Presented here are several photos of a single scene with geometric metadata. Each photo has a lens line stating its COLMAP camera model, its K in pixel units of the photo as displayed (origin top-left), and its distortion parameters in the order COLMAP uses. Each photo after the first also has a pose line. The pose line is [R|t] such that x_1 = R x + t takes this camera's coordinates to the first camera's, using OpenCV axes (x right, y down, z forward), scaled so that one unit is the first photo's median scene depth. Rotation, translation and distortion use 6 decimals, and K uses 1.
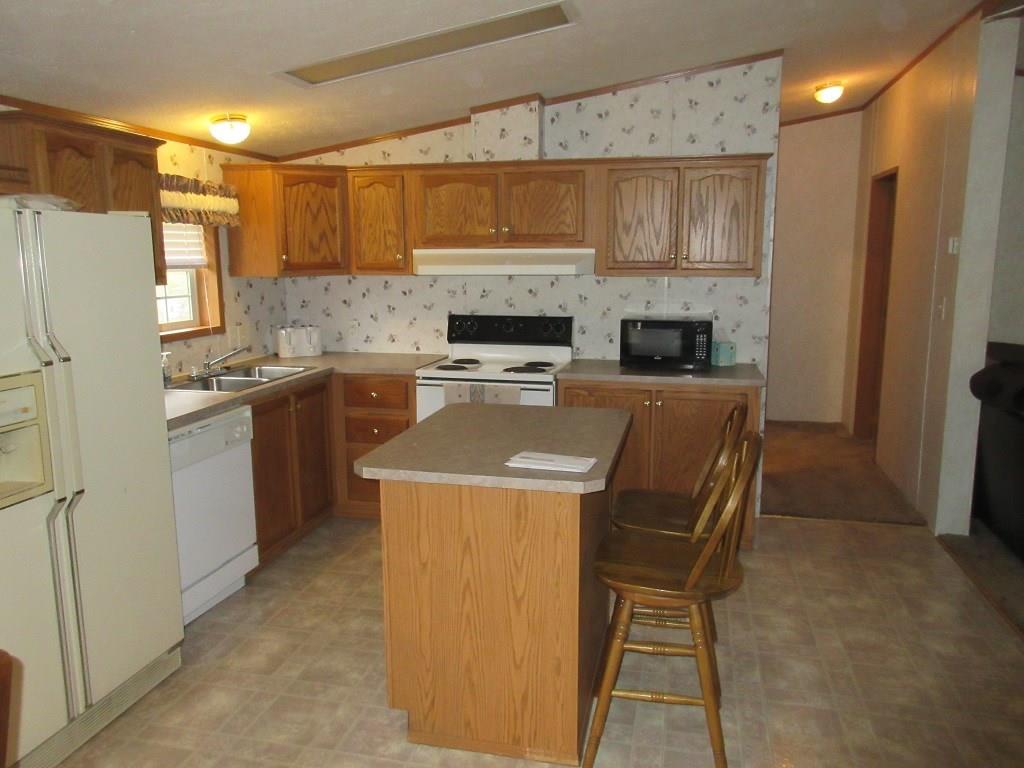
lens RADIAL K [[764.9, 0, 512.0], [0, 764.9, 384.0], [0, 0, 1]] dist [0.001552, -0.000873]
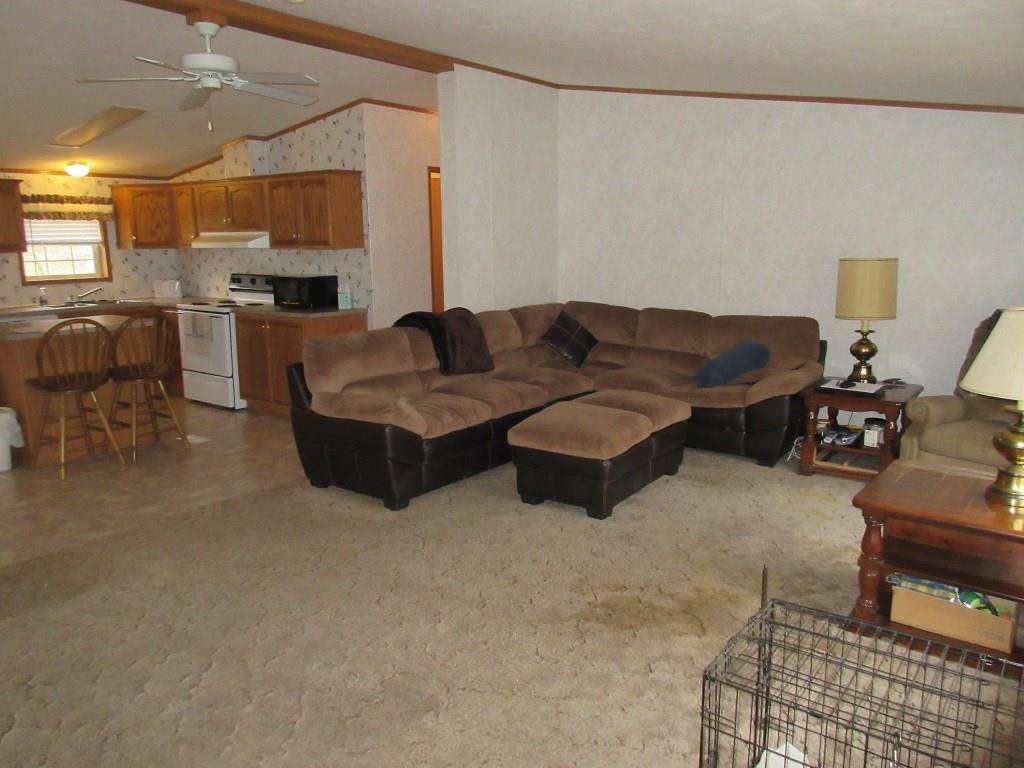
lens RADIAL K [[764.9, 0, 512.0], [0, 764.9, 384.0], [0, 0, 1]] dist [0.001552, -0.000873]
pose [[0.918370, 0.070651, -0.389364, 1.182122], [-0.060426, 0.997431, 0.038464, 0.046107], [0.391082, -0.011797, 0.920280, -0.264126]]
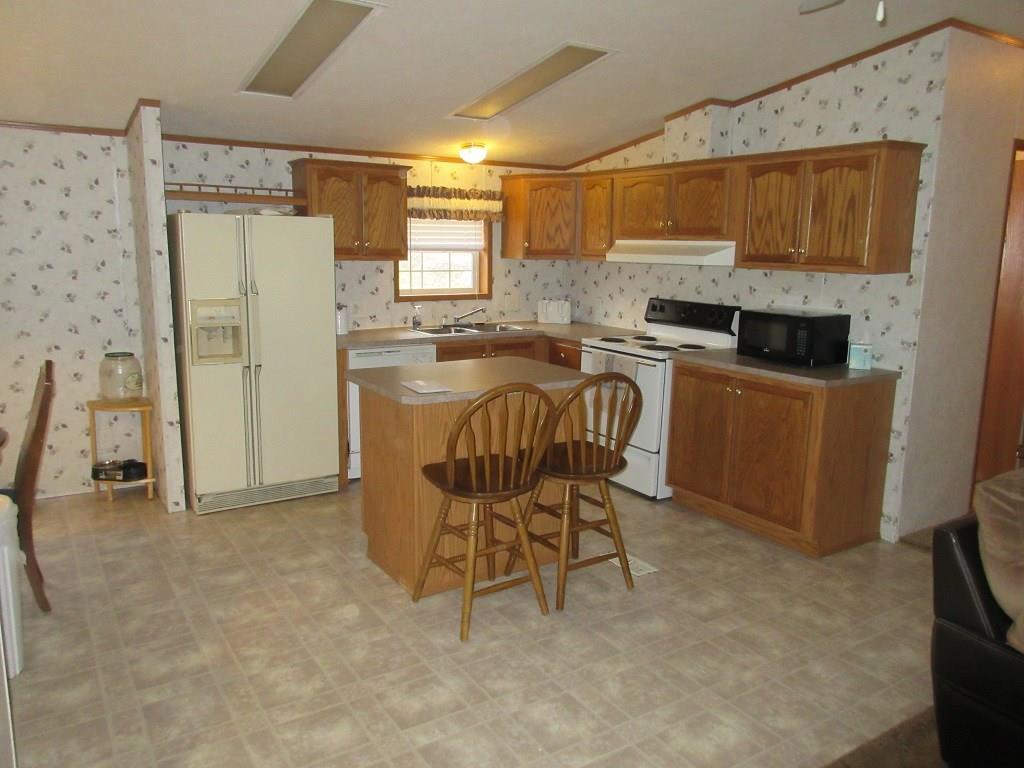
lens RADIAL K [[764.9, 0, 512.0], [0, 764.9, 384.0], [0, 0, 1]] dist [0.001552, -0.000873]
pose [[0.721397, 0.141452, -0.677922, 0.610479], [-0.133553, 0.988958, 0.064233, -0.009211], [0.679522, 0.044202, 0.732323, 0.027046]]
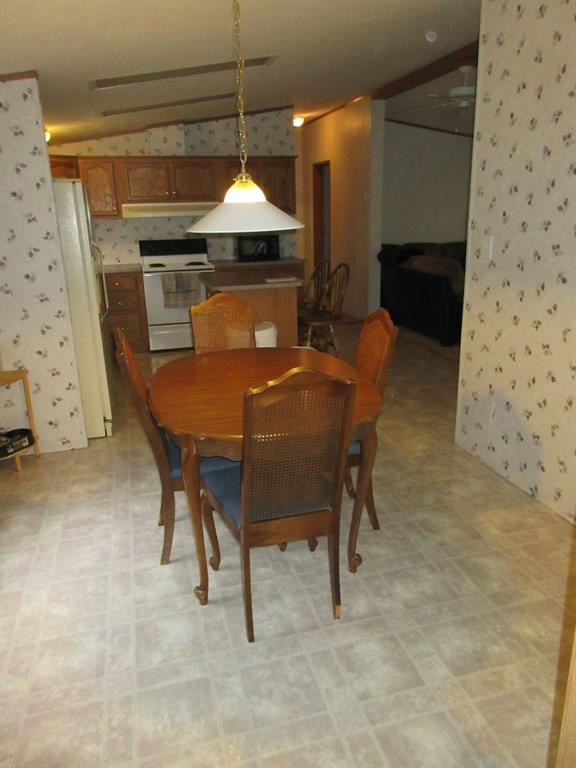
lens RADIAL K [[573.7, 0, 288.0], [0, 573.7, 384.0], [0, 0, 1]] dist [0.001552, -0.000873]
pose [[0.875181, -0.160627, 0.456352, -0.492416], [0.103717, 0.983637, 0.147316, 0.090312], [-0.472547, -0.081597, 0.877520, -0.447906]]
